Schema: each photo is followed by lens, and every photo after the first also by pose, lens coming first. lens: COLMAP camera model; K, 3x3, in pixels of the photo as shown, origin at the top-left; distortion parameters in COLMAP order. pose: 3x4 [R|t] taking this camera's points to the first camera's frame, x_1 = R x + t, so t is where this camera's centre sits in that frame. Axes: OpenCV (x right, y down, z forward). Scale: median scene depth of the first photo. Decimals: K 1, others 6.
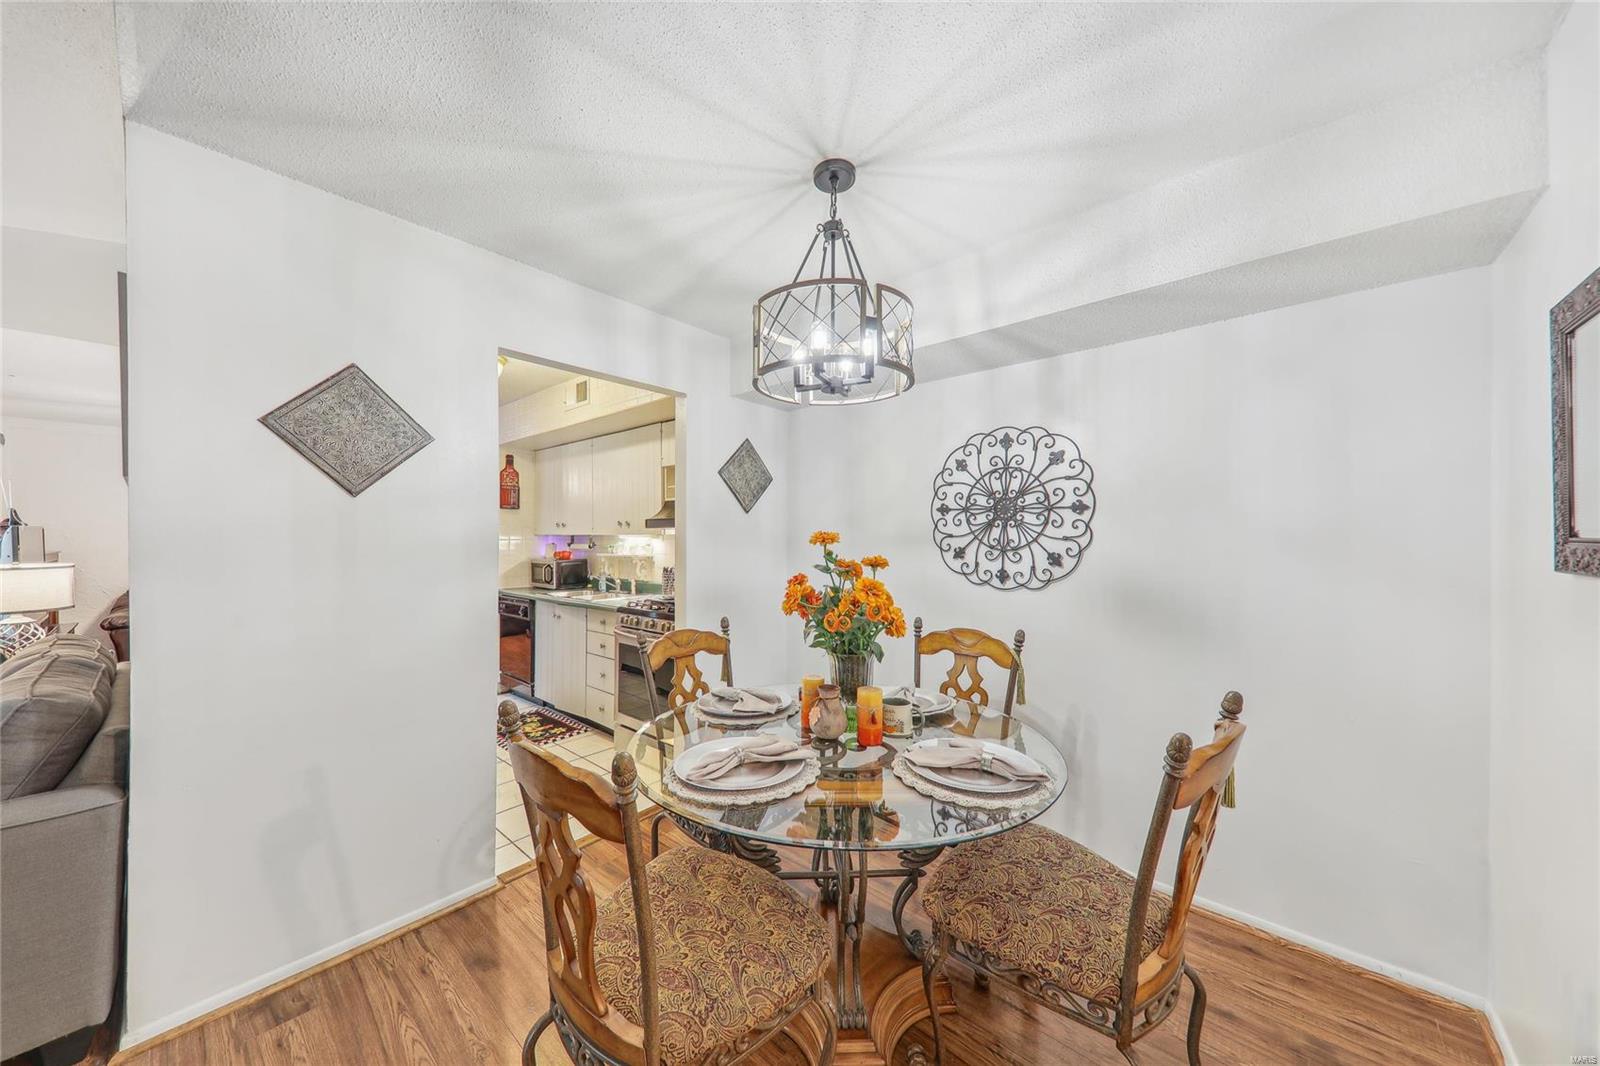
lens RADIAL K [[542.4, 0, 802.8], [0, 542.4, 538.8], [0, 0, 1]] dist [0.032348, -0.008150]
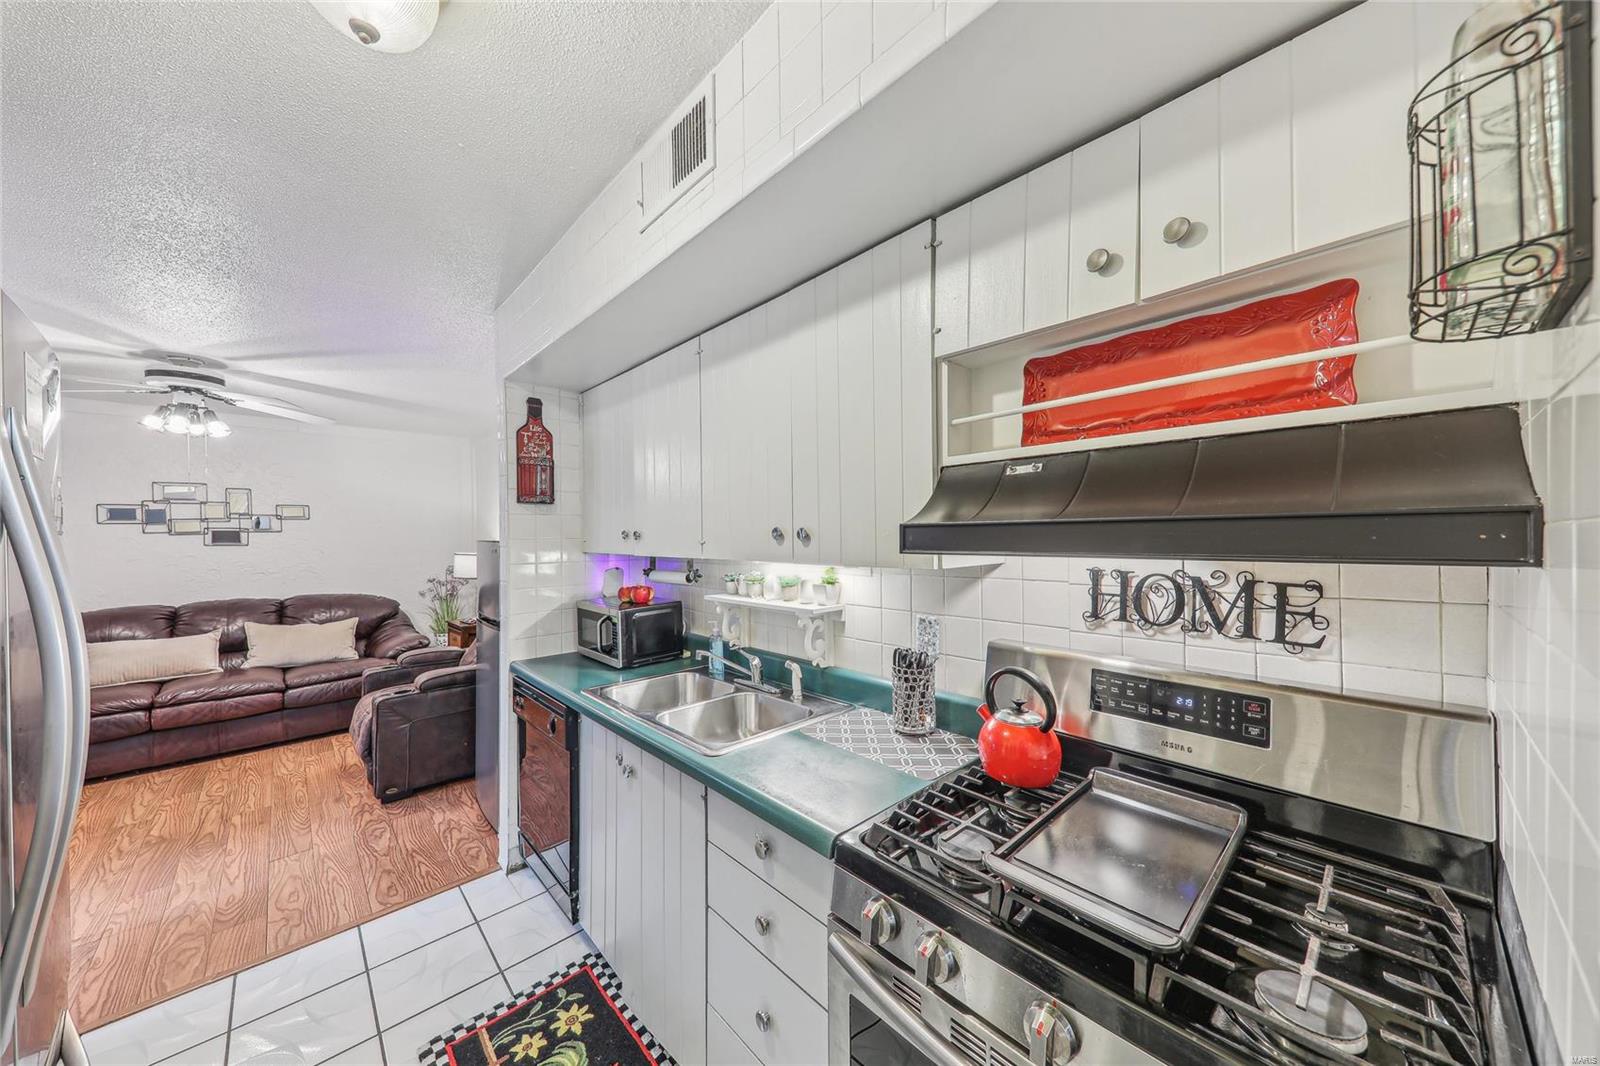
lens RADIAL K [[544.4, 0, 797.1], [0, 544.4, 546.8], [0, 0, 1]] dist [0.018532, -0.007566]
pose [[0.993469, -0.004860, -0.113995, -0.454553], [0.006828, 0.999834, 0.016880, -0.041653], [0.113894, -0.017548, 0.993338, 1.006452]]
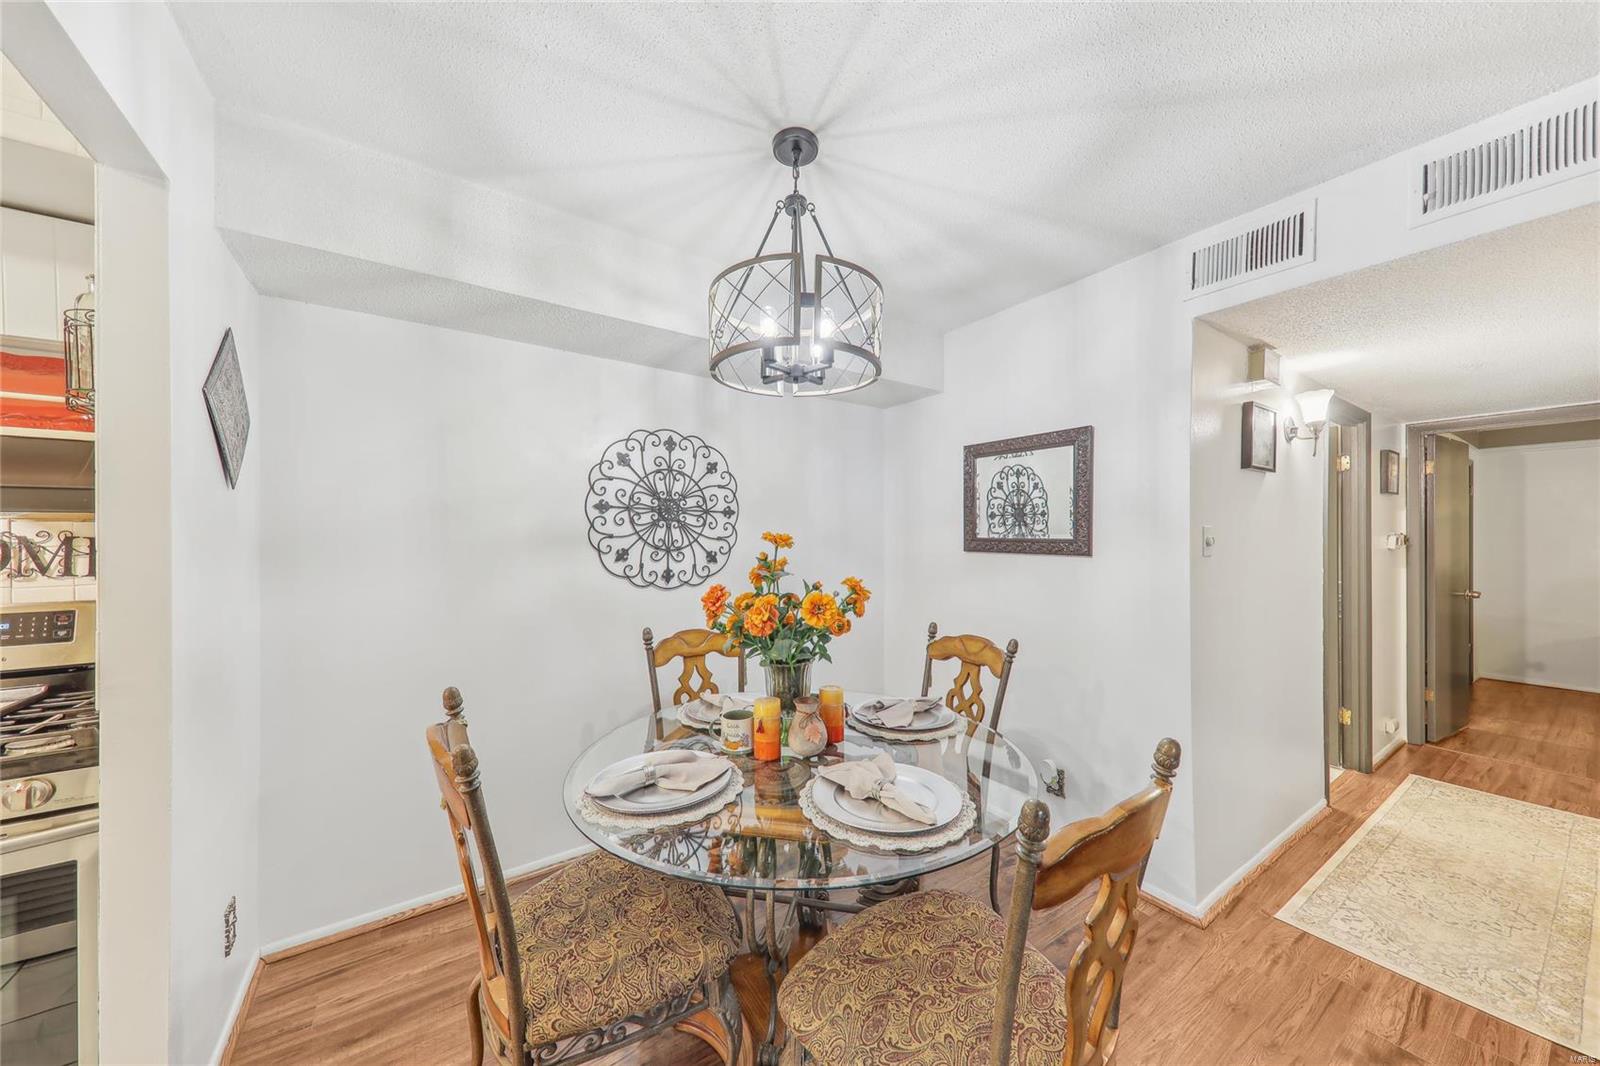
lens RADIAL K [[545.1, 0, 801.9], [0, 545.1, 537.3], [0, 0, 1]] dist [0.040835, -0.011387]
pose [[0.254781, -0.002942, 0.966994, -0.562963], [0.002212, 0.999995, 0.002459, -0.005547], [-0.966996, 0.001512, 0.254786, 0.502496]]
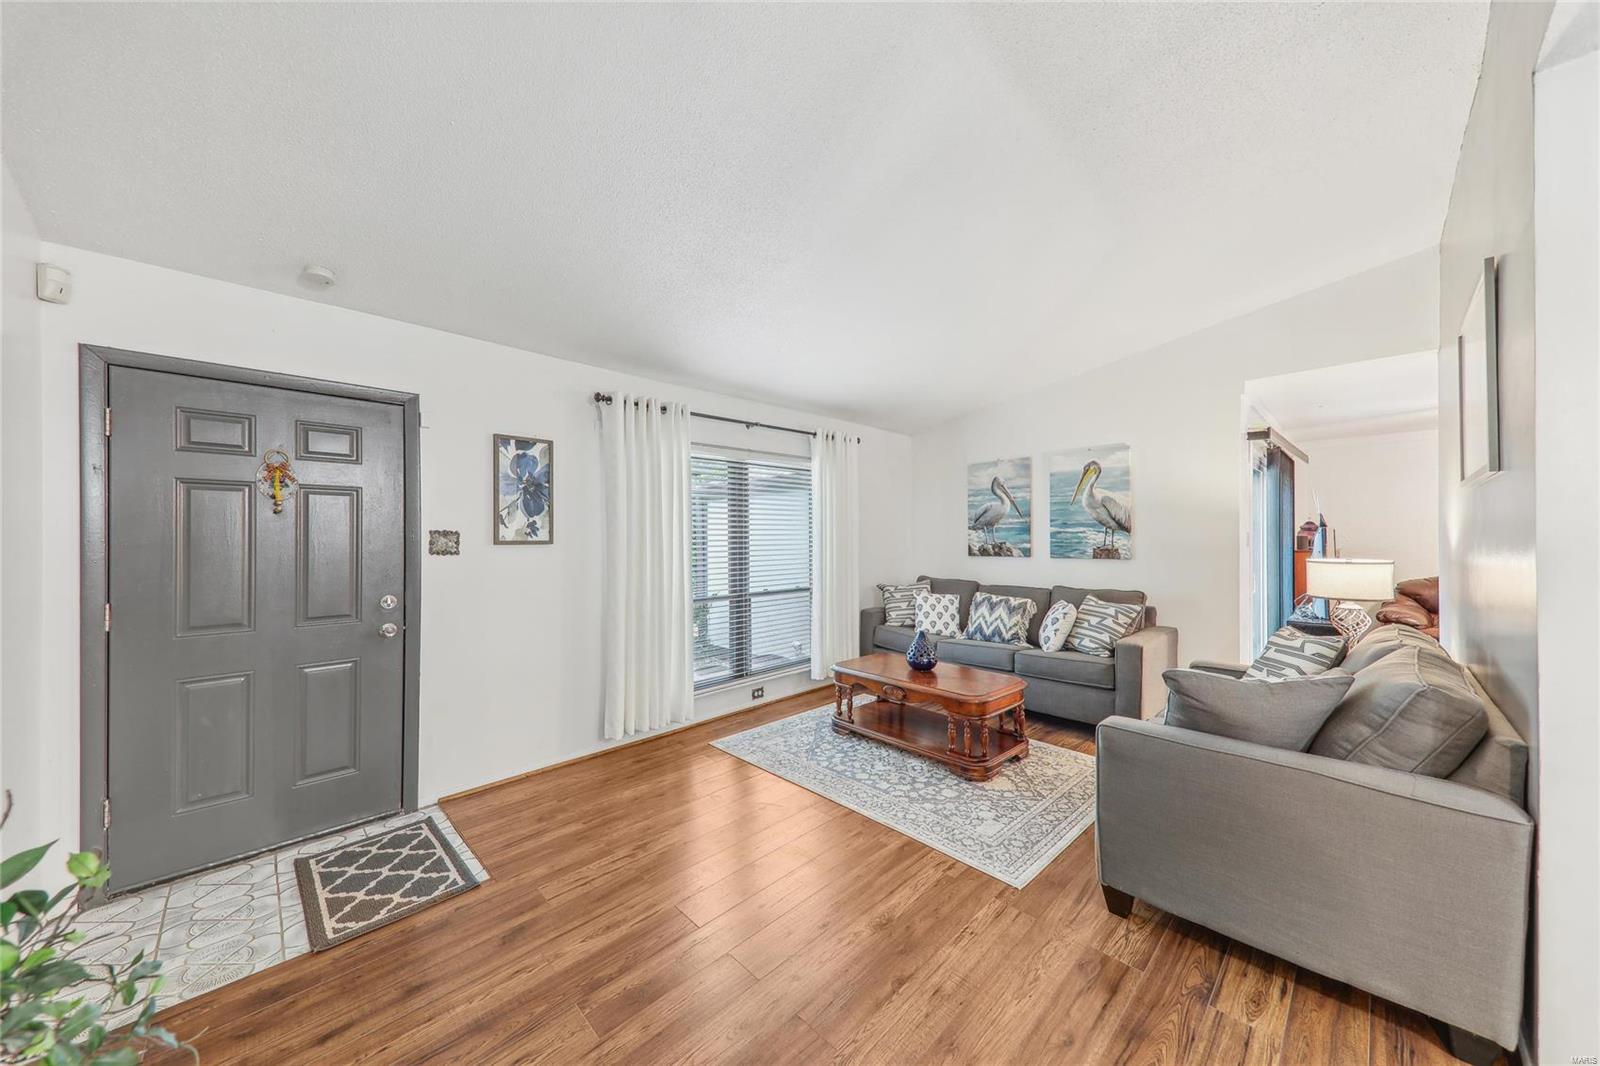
lens RADIAL K [[542.4, 0, 802.8], [0, 542.4, 538.8], [0, 0, 1]] dist [0.032348, -0.008150]
pose [[-0.086301, 0.001870, -0.996267, -0.128168], [-0.001324, 0.999997, 0.001992, 0.000840], [0.996268, 0.001491, -0.086298, -0.064534]]
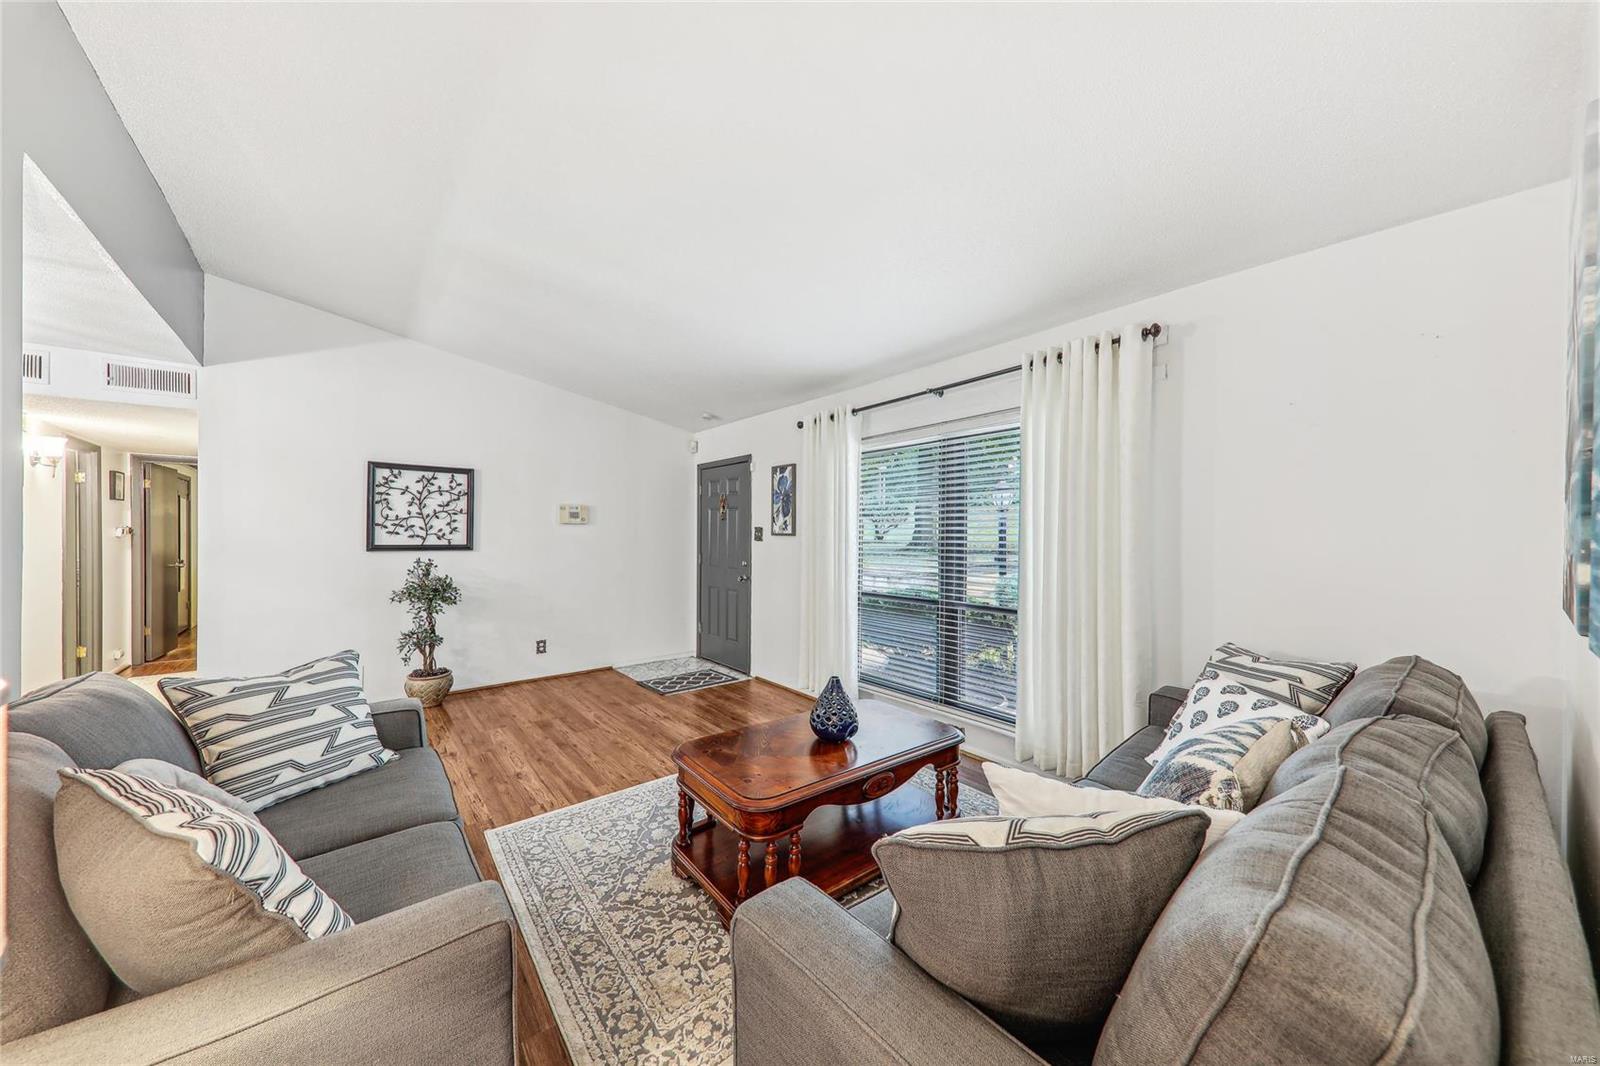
lens RADIAL K [[543.9, 0, 794.6], [0, 543.9, 531.2], [0, 0, 1]] dist [0.047963, -0.015086]
pose [[-0.983903, -0.003450, 0.178672, -1.724900], [-0.003200, 0.999993, 0.001684, -0.001254], [-0.178677, 0.001085, -0.983907, 1.076831]]
